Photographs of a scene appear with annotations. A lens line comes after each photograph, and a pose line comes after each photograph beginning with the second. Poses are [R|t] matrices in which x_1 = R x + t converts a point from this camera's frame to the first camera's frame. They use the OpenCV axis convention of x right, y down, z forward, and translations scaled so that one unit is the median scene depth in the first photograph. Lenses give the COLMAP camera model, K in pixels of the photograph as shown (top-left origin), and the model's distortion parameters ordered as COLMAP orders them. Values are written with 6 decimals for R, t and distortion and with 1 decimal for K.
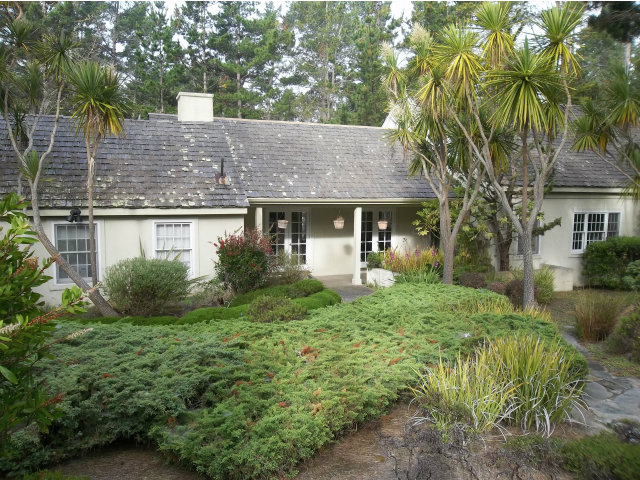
lens RADIAL K [[523.2, 0, 323.9], [0, 523.2, 242.8], [0, 0, 1]] dist [-0.004470, 0.020406]
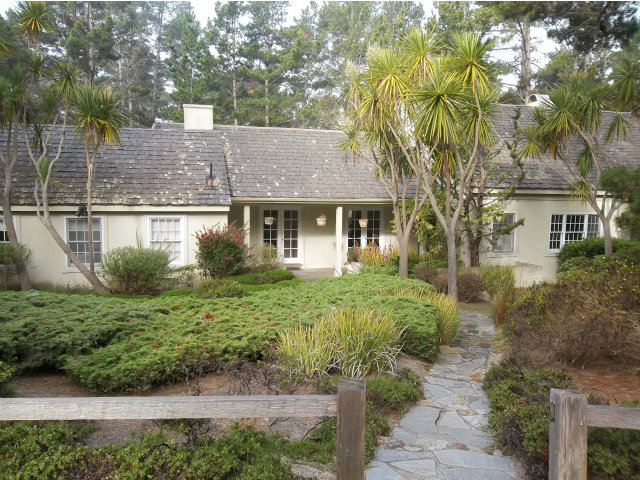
lens RADIAL K [[523.2, 0, 323.9], [0, 523.2, 242.8], [0, 0, 1]] dist [-0.004470, 0.020406]
pose [[0.994521, 0.017041, -0.103139, 0.170112], [-0.016770, 0.999853, 0.003498, 0.006215], [0.103183, -0.001749, 0.994661, -0.118130]]
